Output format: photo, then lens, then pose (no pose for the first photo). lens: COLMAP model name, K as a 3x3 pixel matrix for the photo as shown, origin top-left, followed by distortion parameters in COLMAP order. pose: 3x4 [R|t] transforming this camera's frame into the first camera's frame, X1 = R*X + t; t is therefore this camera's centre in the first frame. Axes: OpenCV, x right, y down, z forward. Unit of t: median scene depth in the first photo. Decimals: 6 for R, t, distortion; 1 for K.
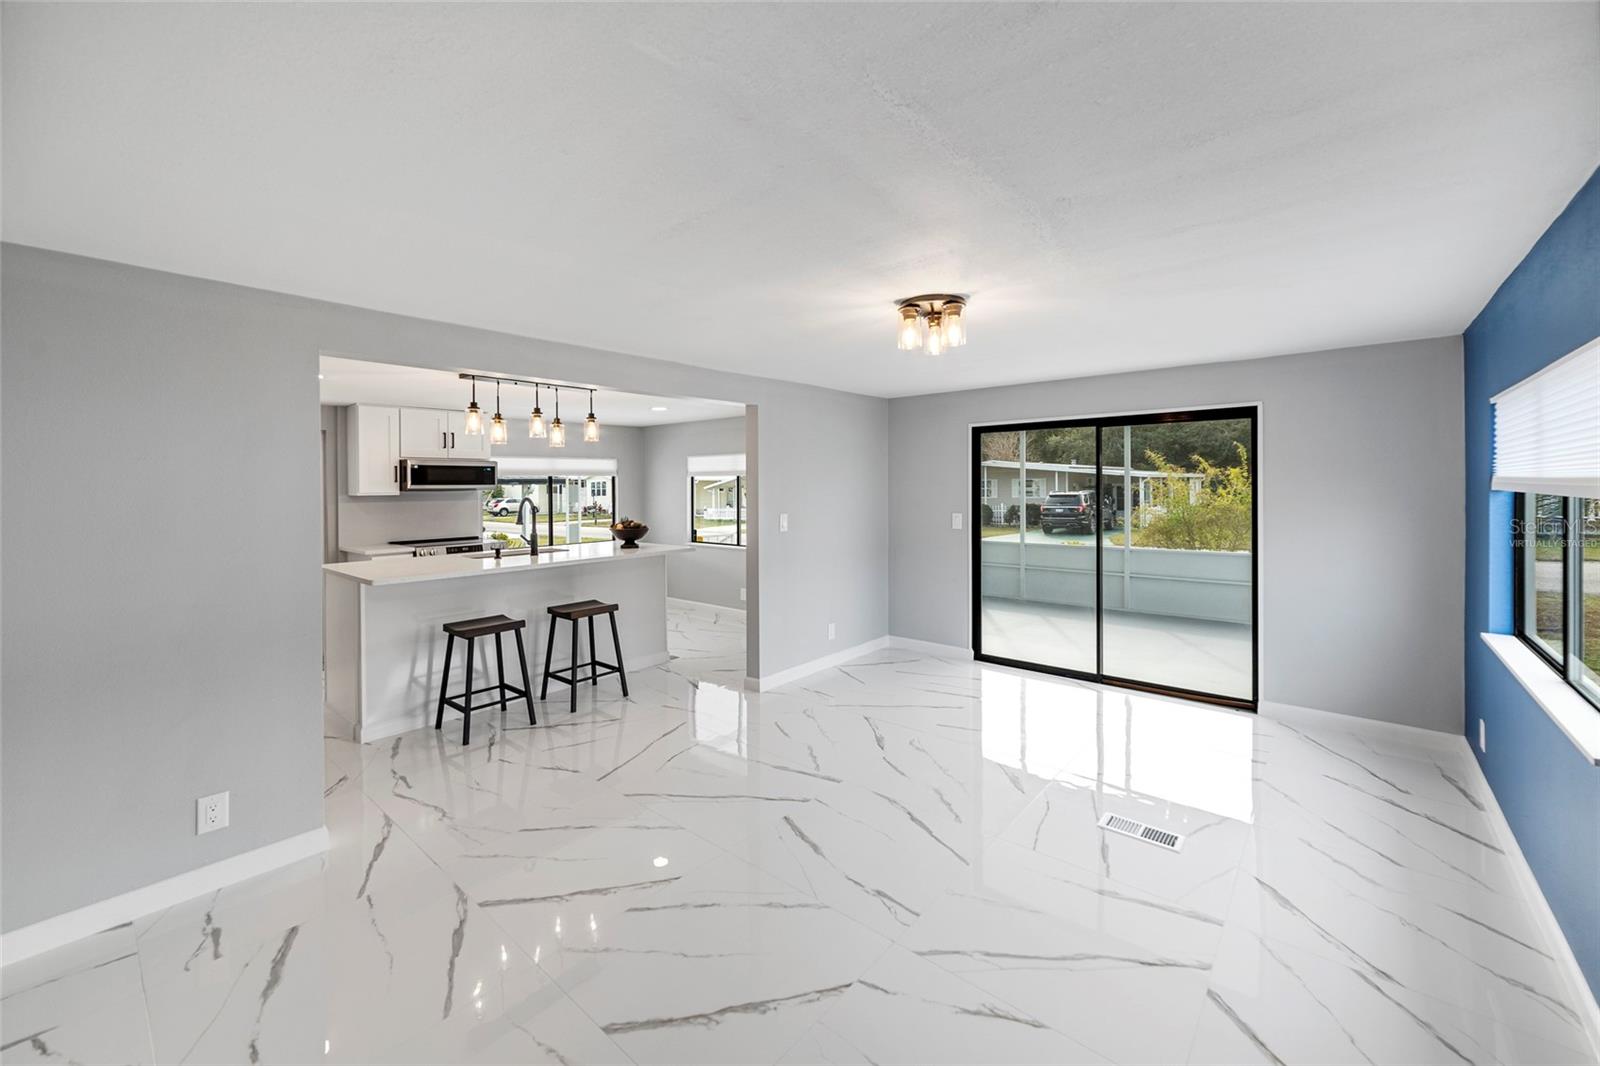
lens RADIAL K [[639.2, 0, 803.7], [0, 639.2, 487.1], [0, 0, 1]] dist [-0.001397, -0.000120]
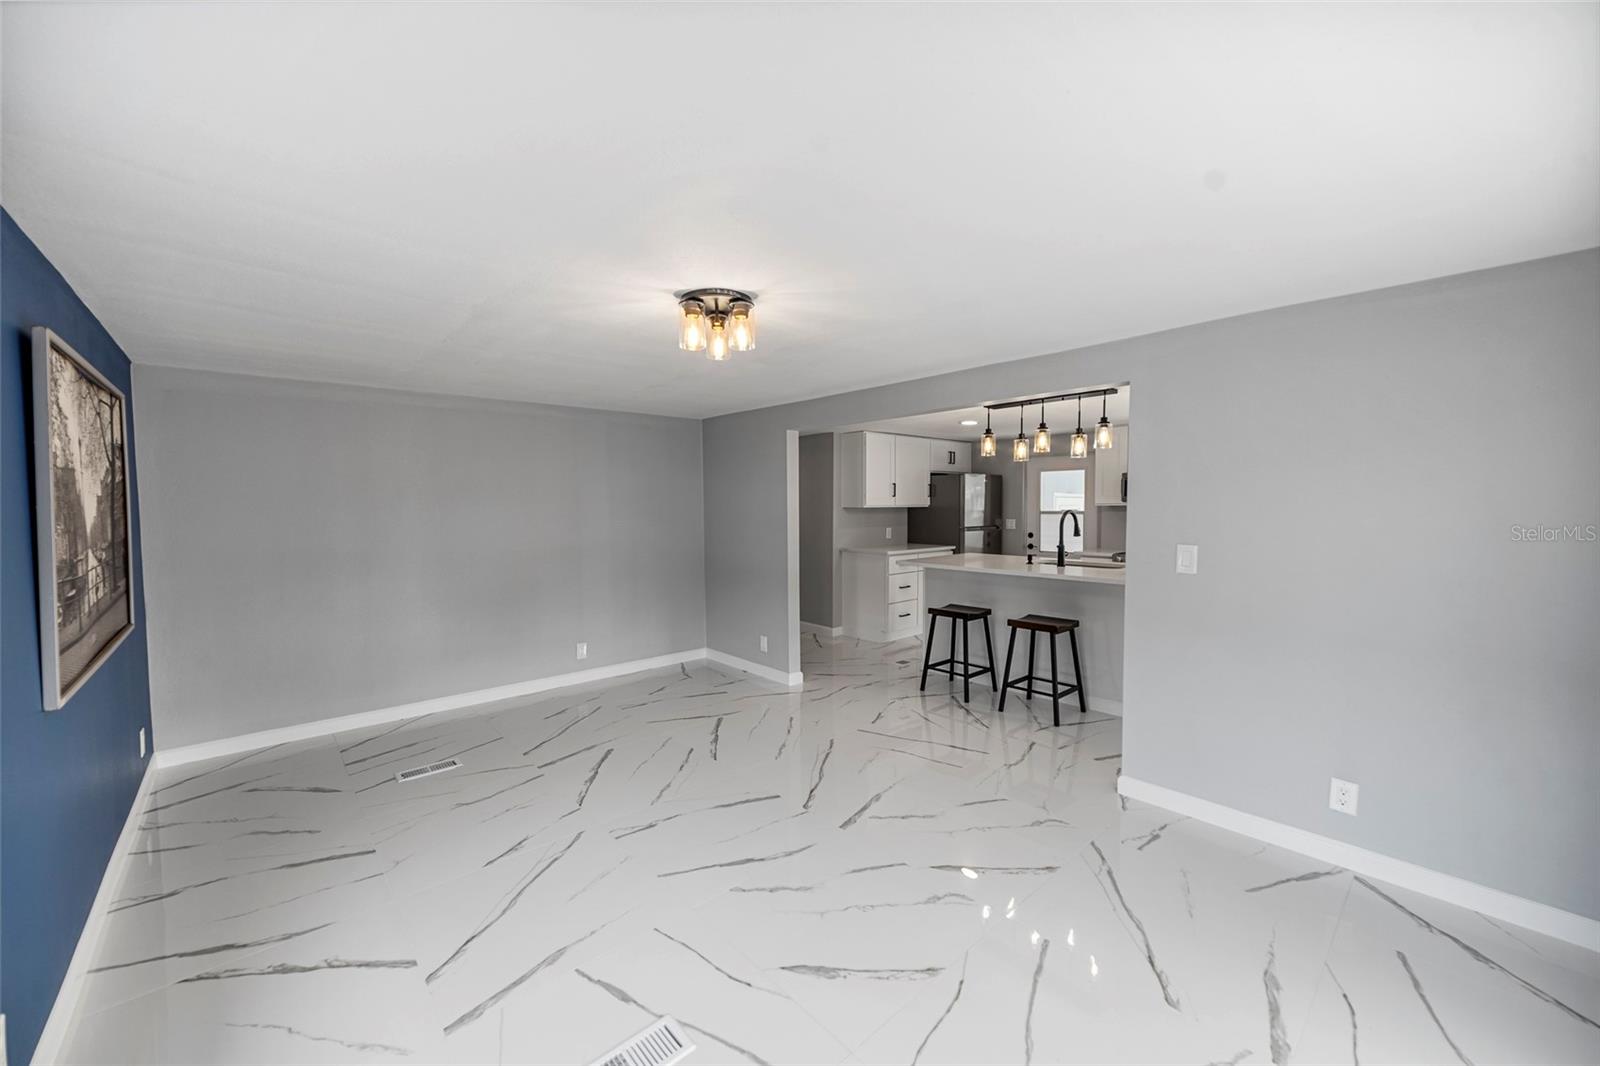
lens RADIAL K [[616.3, 0, 782.0], [0, 616.3, 526.5], [0, 0, 1]] dist [0.000128, 0.000105]
pose [[-0.154014, 0.045810, -0.987006, 0.509676], [0.006067, 0.998950, 0.045418, -0.003754], [0.988050, 0.001007, -0.154131, 0.586498]]
